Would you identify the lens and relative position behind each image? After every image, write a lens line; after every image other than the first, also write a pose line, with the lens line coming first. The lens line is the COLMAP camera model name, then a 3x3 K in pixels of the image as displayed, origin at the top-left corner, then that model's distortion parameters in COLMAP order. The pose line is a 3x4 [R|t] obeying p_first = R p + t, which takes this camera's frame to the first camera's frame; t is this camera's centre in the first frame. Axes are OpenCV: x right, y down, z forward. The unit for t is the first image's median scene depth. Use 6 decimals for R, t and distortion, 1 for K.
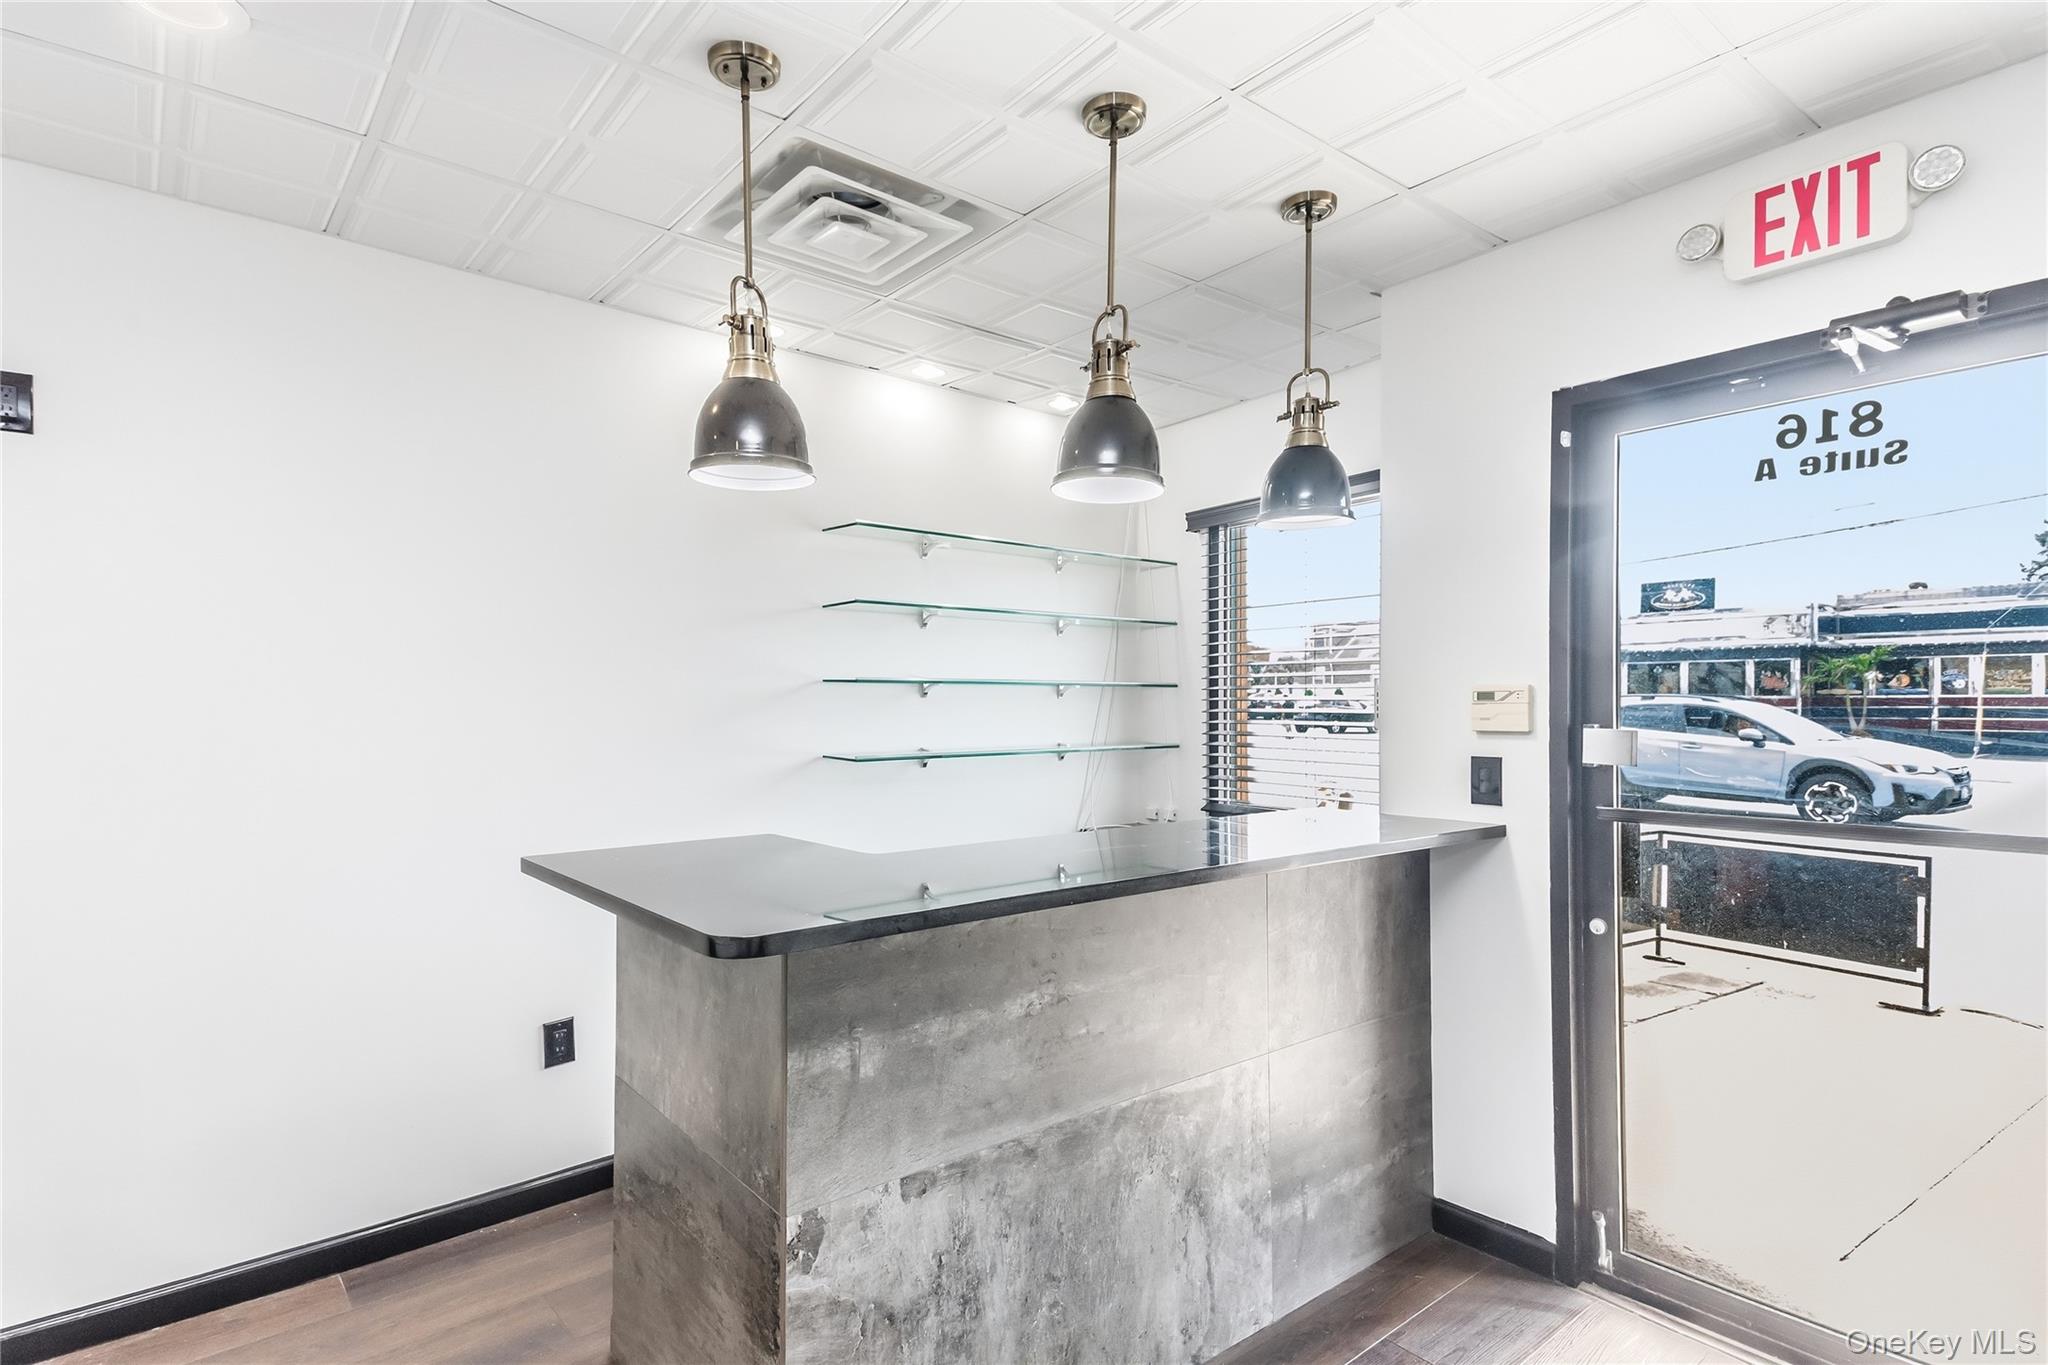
lens RADIAL K [[1072.5, 0, 989.1], [0, 1072.5, 710.6], [0, 0, 1]] dist [0.081465, -0.013365]
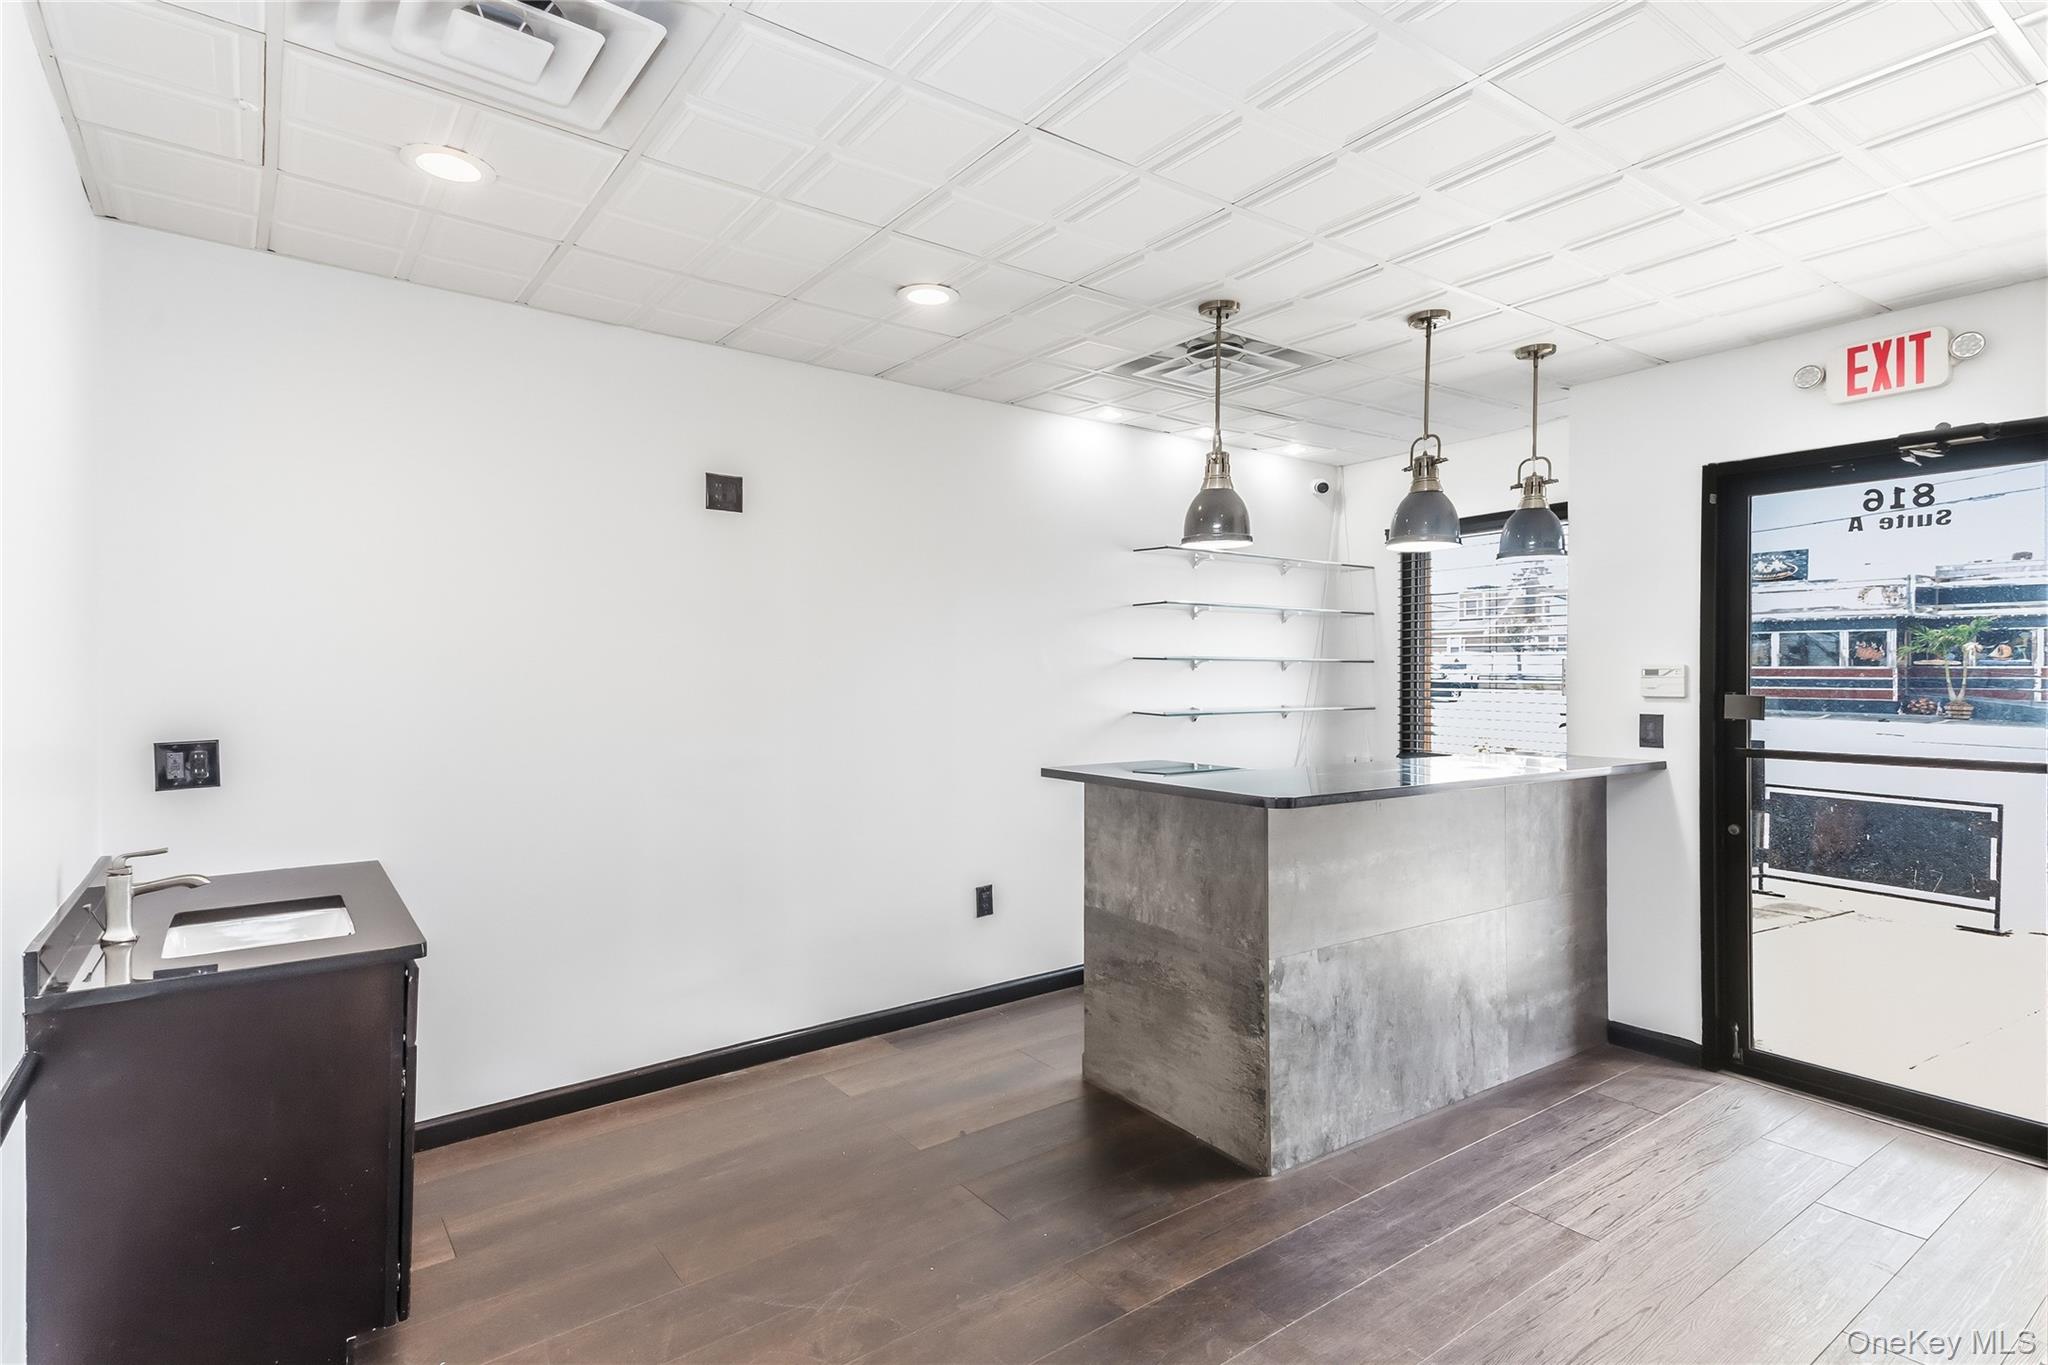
lens RADIAL K [[1072.5, 0, 974.4], [0, 1072.5, 677.1], [0, 0, 1]] dist [0.081465, -0.013365]
pose [[0.998243, 0.003619, -0.059140, -0.373527], [-0.003643, 0.999993, -0.000291, -0.002855], [0.059138, 0.000506, 0.998250, -0.542746]]
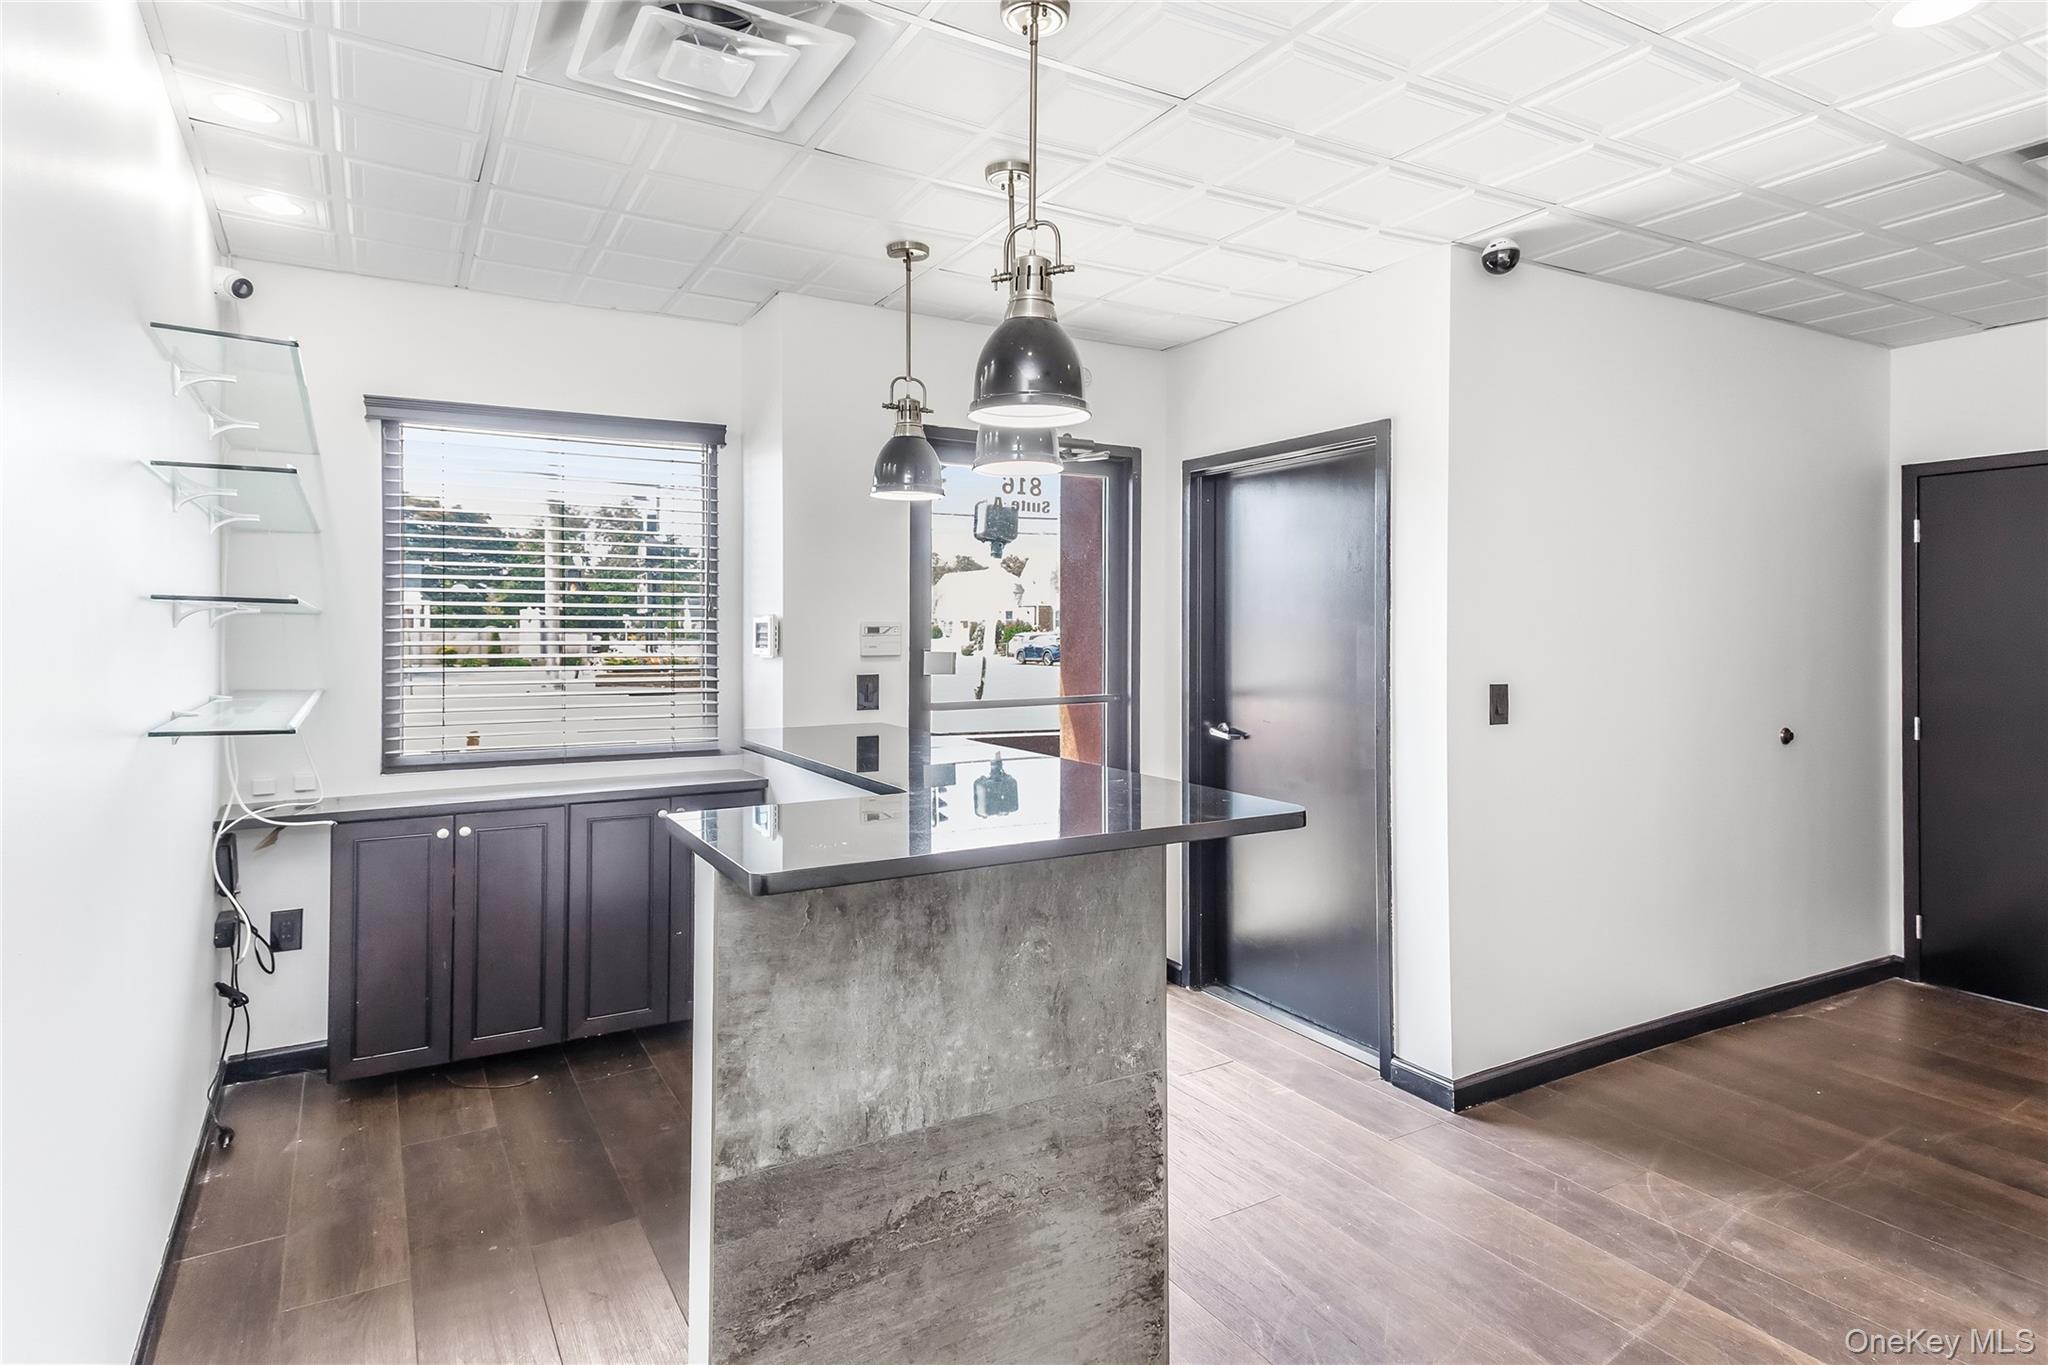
lens RADIAL K [[1072.5, 0, 1055.1], [0, 1072.5, 642.6], [0, 0, 1]] dist [0.081465, -0.013365]
pose [[0.124032, -0.012101, 0.992204, -0.904563], [0.011633, 0.999875, 0.010740, -0.009732], [-0.992210, 0.010210, 0.124157, 0.636221]]
